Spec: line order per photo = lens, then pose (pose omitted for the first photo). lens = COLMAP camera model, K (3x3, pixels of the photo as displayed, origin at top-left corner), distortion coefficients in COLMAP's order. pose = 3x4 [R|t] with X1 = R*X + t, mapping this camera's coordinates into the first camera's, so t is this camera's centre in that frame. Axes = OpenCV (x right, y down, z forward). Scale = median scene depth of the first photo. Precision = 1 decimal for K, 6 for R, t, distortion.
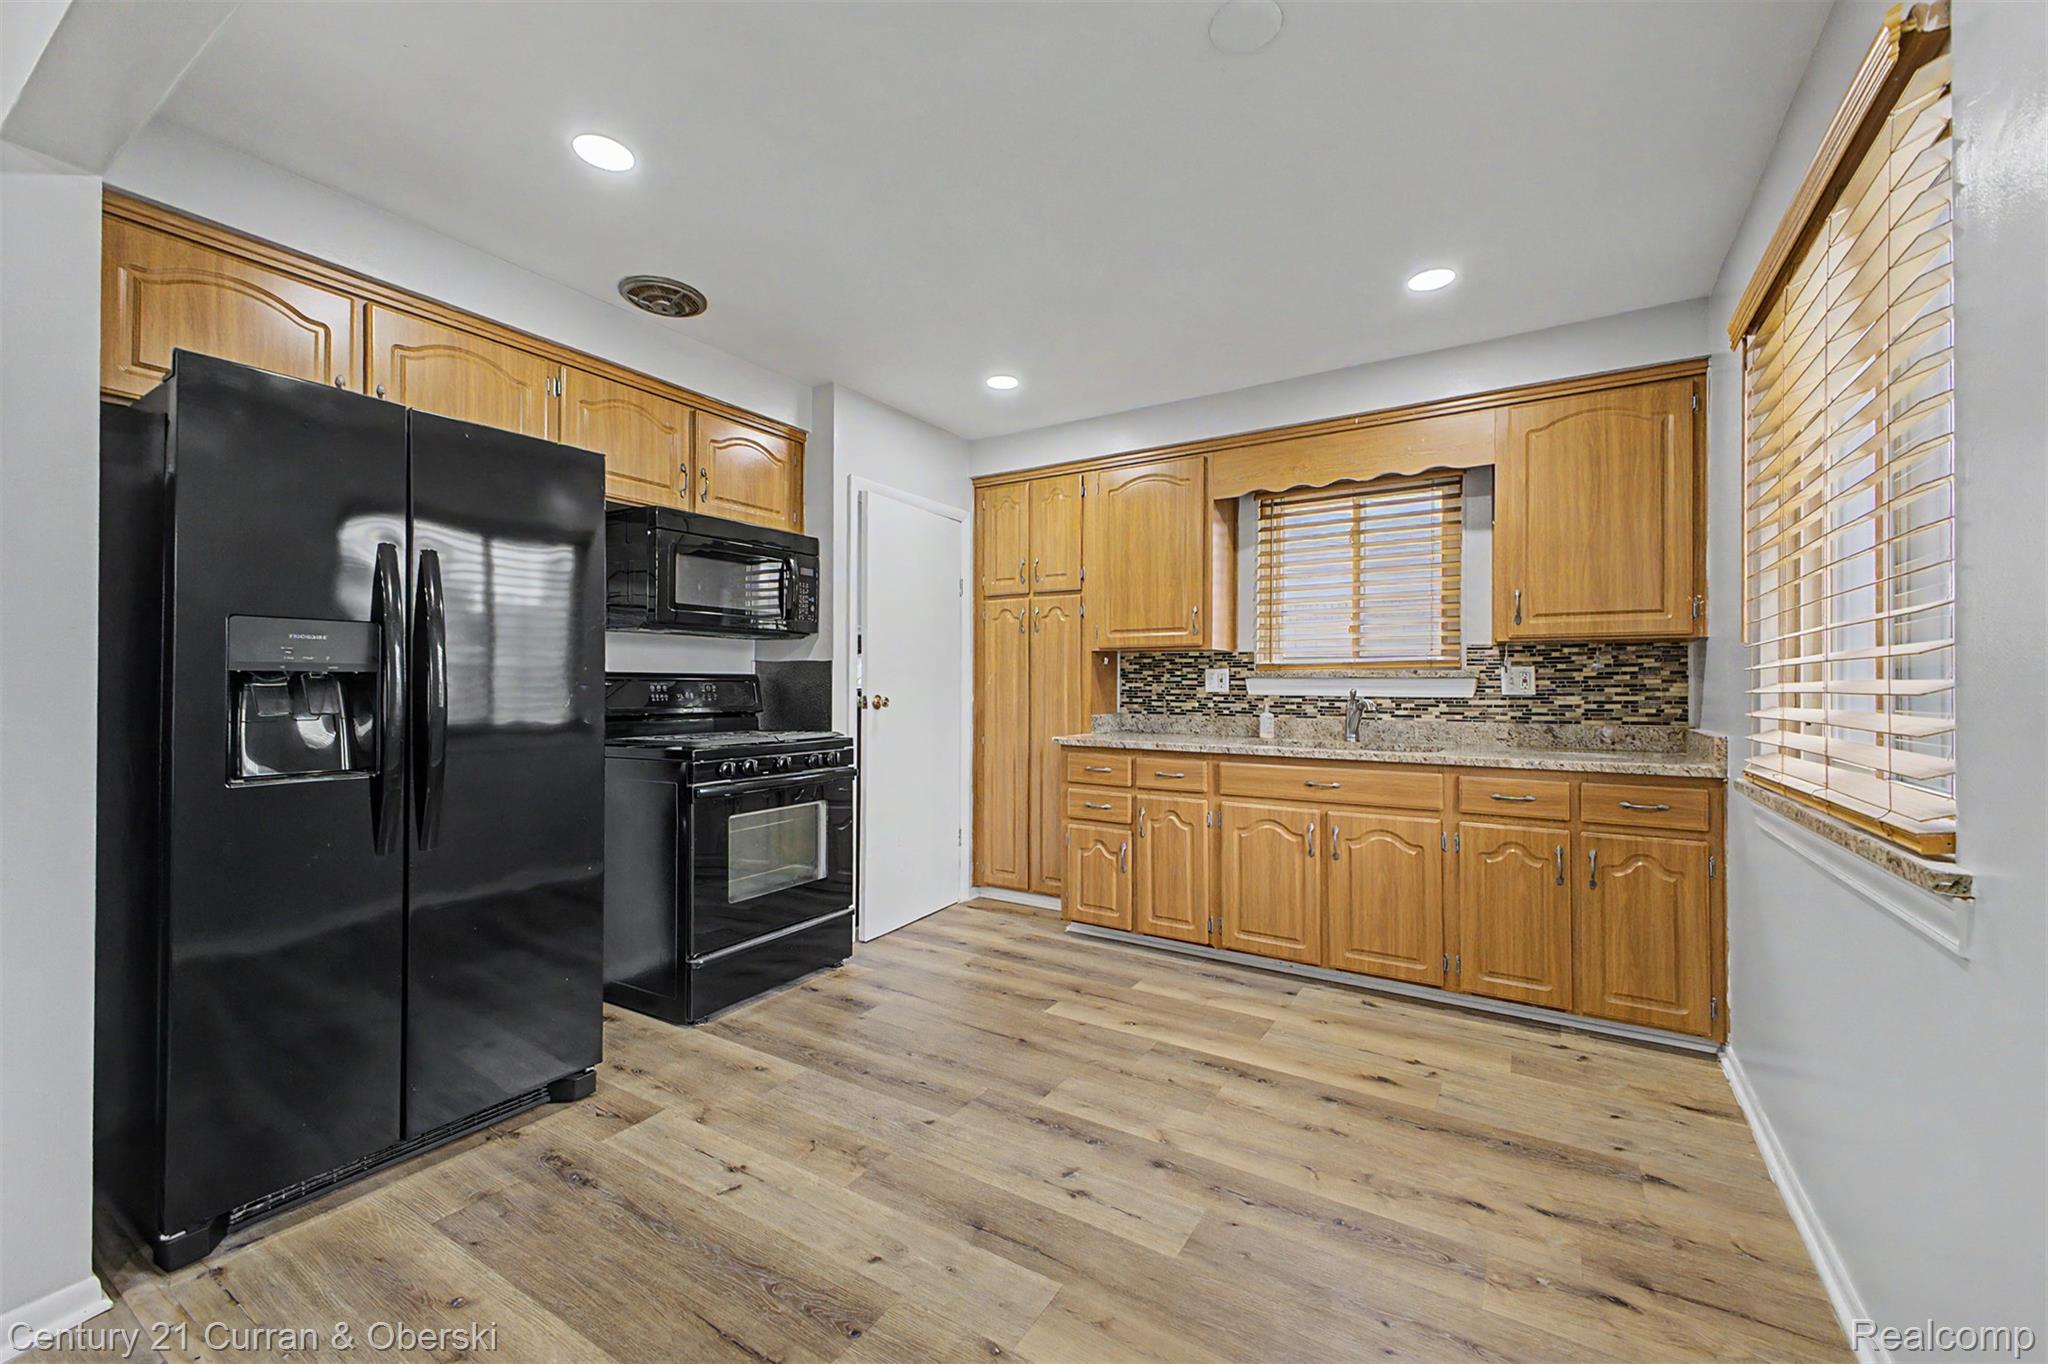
lens RADIAL K [[821.1, 0, 1029.3], [0, 821.1, 678.3], [0, 0, 1]] dist [0.024763, -0.005970]
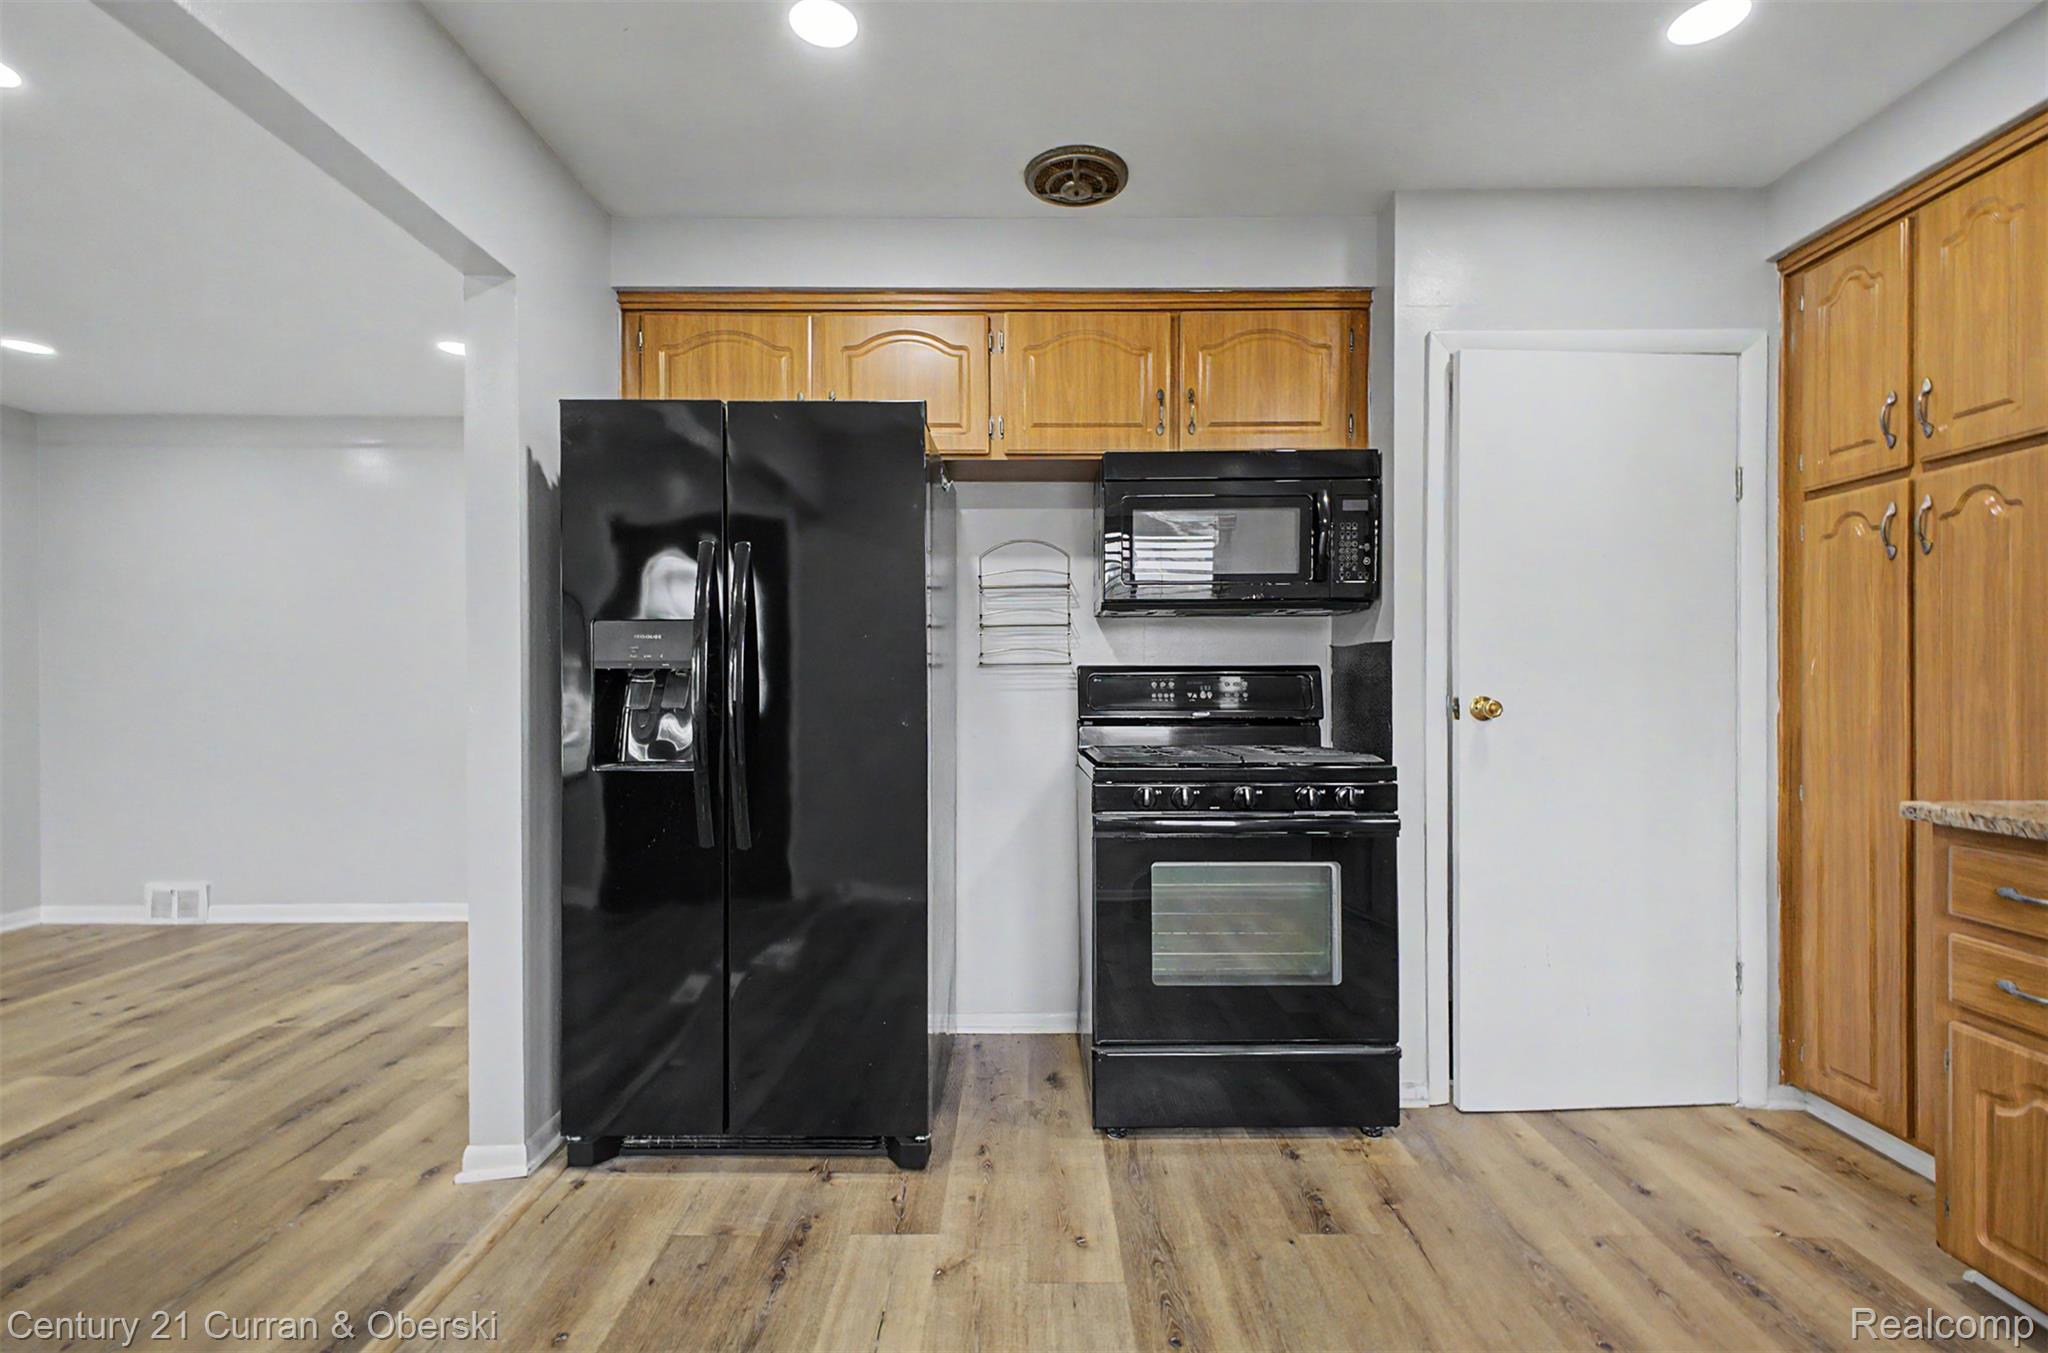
lens RADIAL K [[915.7, 0, 1021.1], [0, 915.7, 688.9], [0, 0, 1]] dist [0.018349, -0.000898]
pose [[0.528069, 0.000213, -0.849202, 0.233043], [0.010050, 0.999928, 0.006501, 0.009101], [0.849142, -0.011968, 0.528029, 0.448187]]
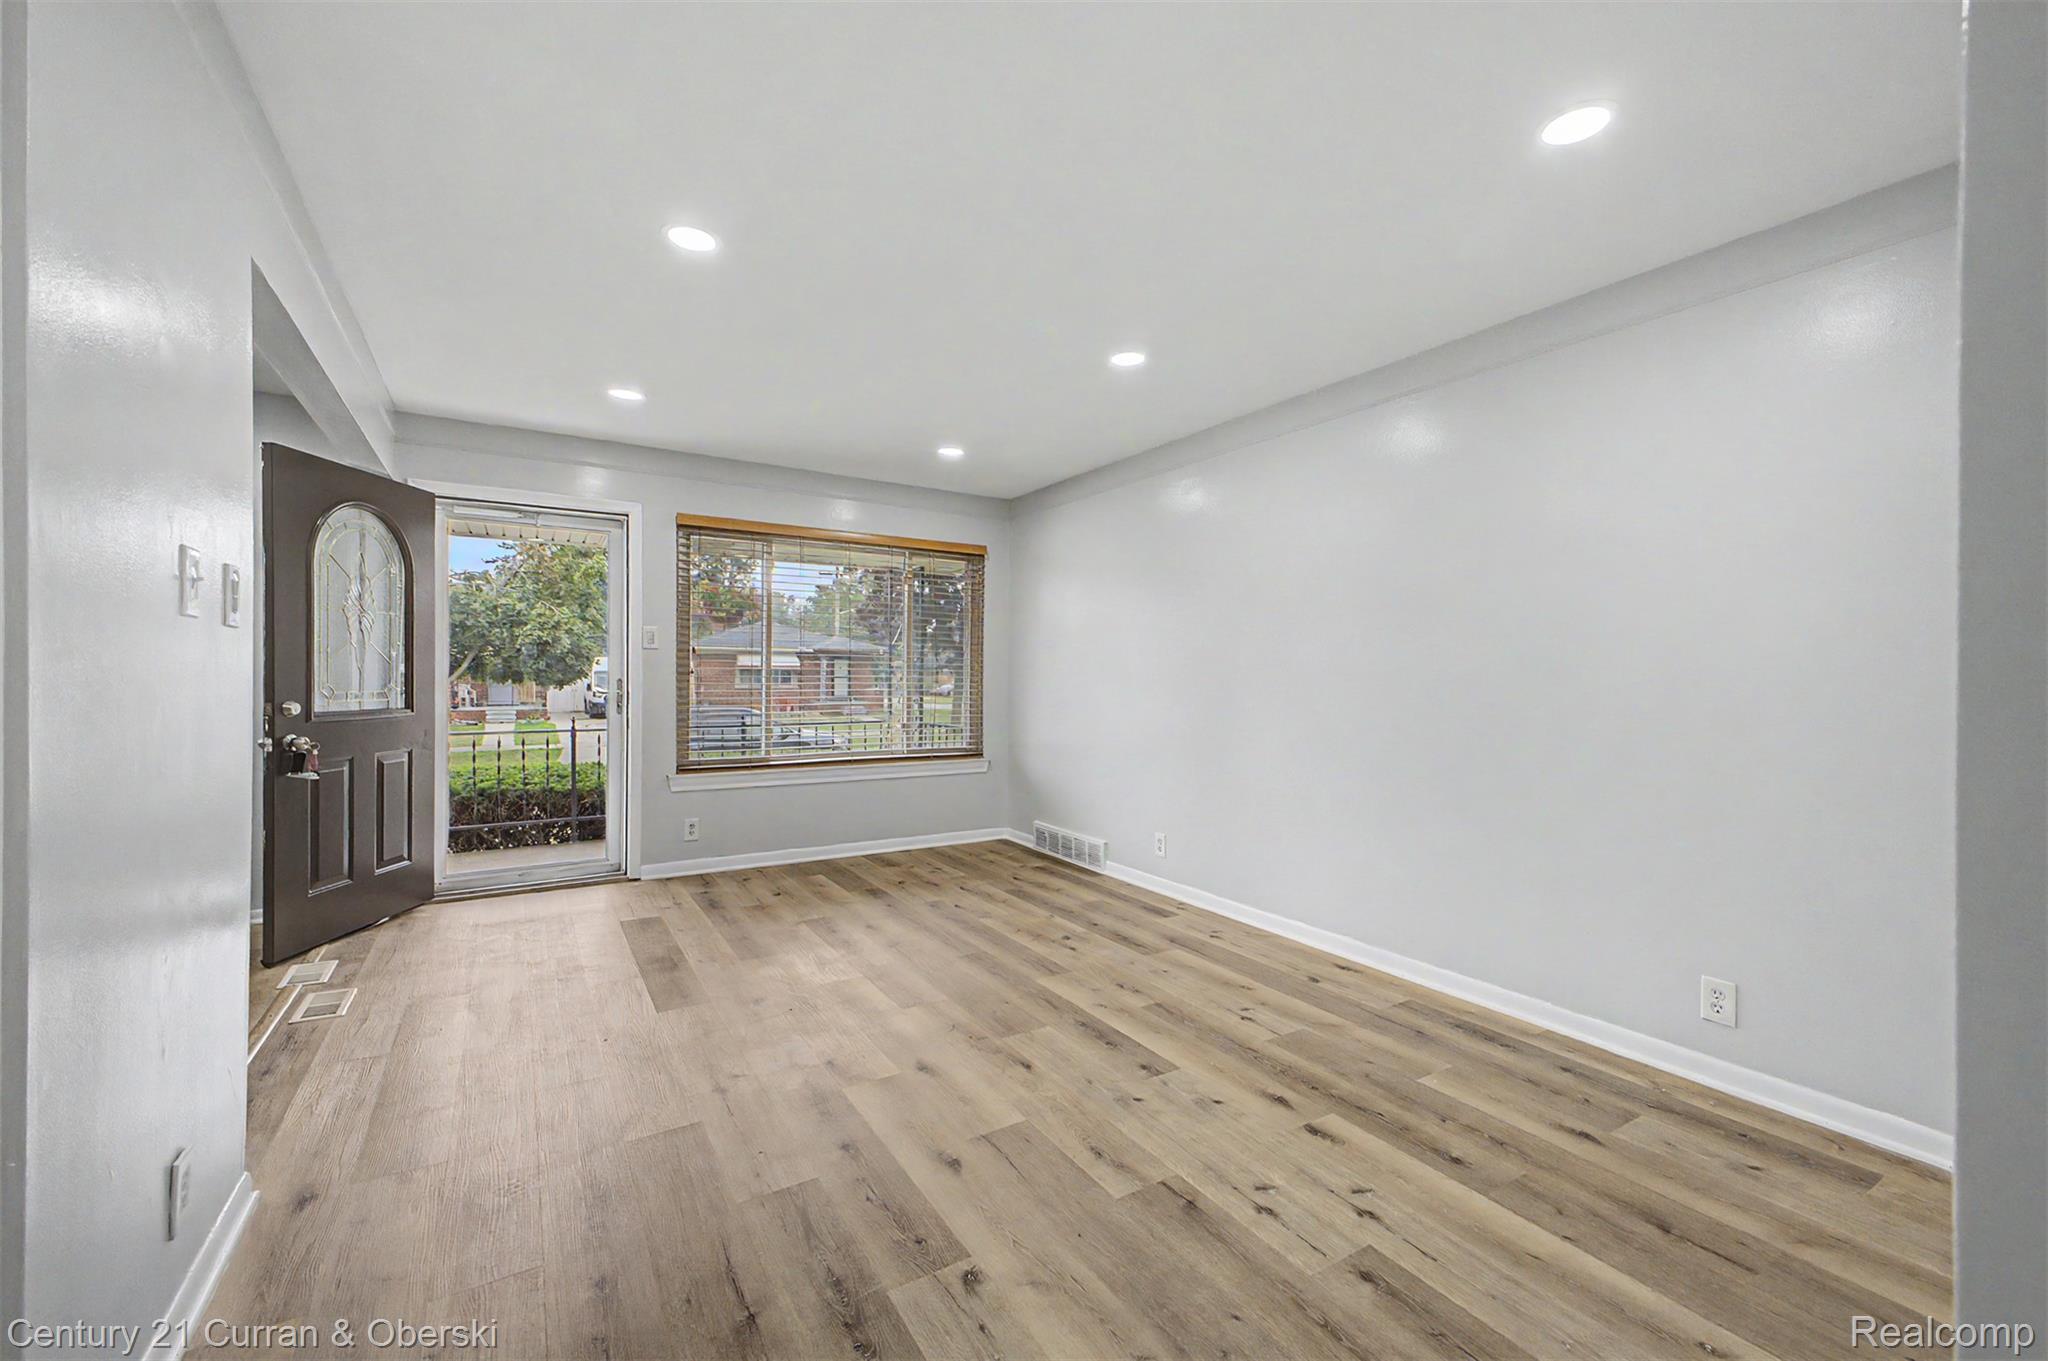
lens RADIAL K [[821.1, 0, 1034.4], [0, 821.1, 674.3], [0, 0, 1]] dist [0.024763, -0.005970]
pose [[-0.899200, -0.007879, 0.437467, -1.325840], [-0.011464, 0.999919, -0.005556, -0.004328], [-0.437388, -0.010011, -0.899217, 0.749939]]
